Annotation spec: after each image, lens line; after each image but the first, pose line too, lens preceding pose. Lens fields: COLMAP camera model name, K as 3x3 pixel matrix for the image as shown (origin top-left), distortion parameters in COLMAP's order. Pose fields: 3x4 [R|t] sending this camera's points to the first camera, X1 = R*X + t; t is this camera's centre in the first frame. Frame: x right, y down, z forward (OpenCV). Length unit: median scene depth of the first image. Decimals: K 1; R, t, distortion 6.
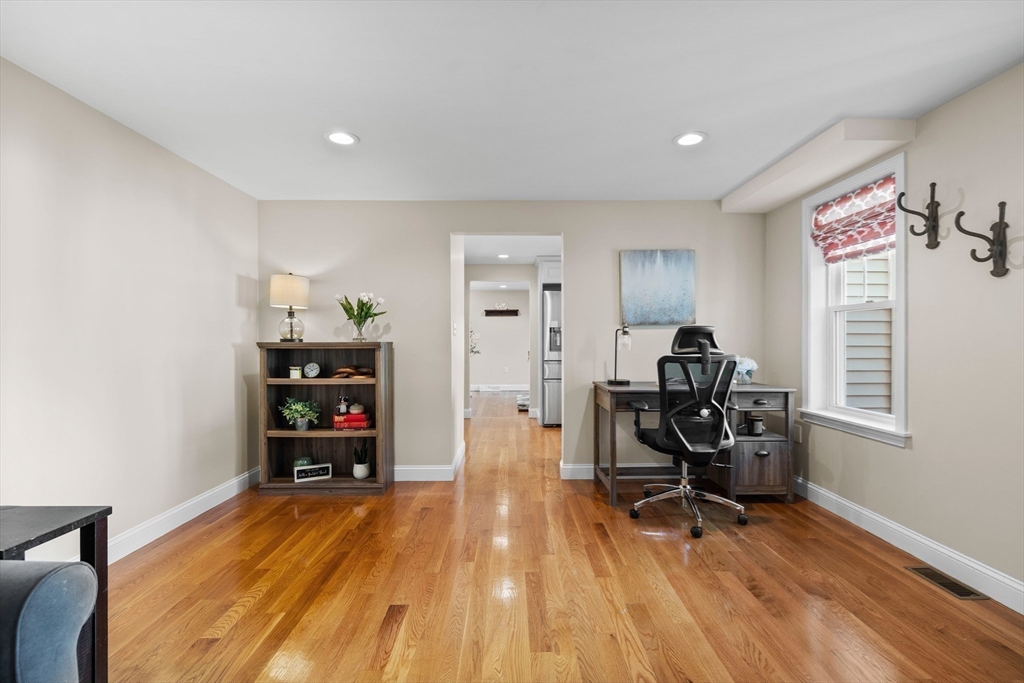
lens RADIAL K [[454.4, 0, 512.2], [0, 454.4, 335.6], [0, 0, 1]] dist [-0.003419, -0.000102]
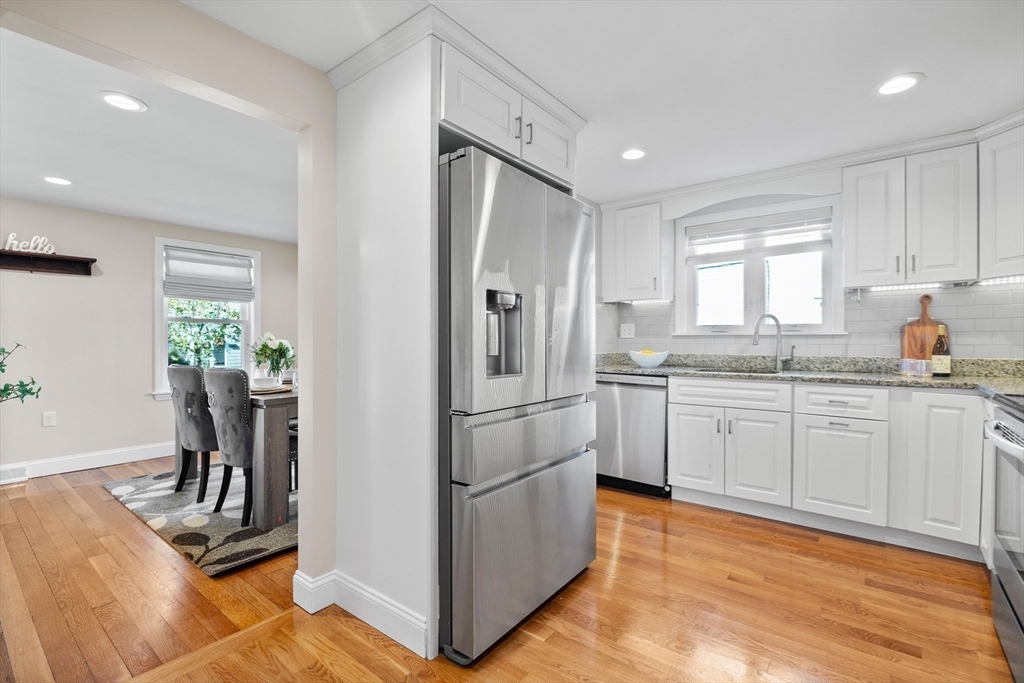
lens RADIAL K [[467.9, 0, 517.4], [0, 467.9, 343.7], [0, 0, 1]] dist [-0.007164, -0.000212]
pose [[0.642142, -0.001817, 0.766584, -0.222005], [-0.011507, 0.999862, 0.012009, 0.019991], [-0.766500, -0.016533, 0.642032, 1.472489]]
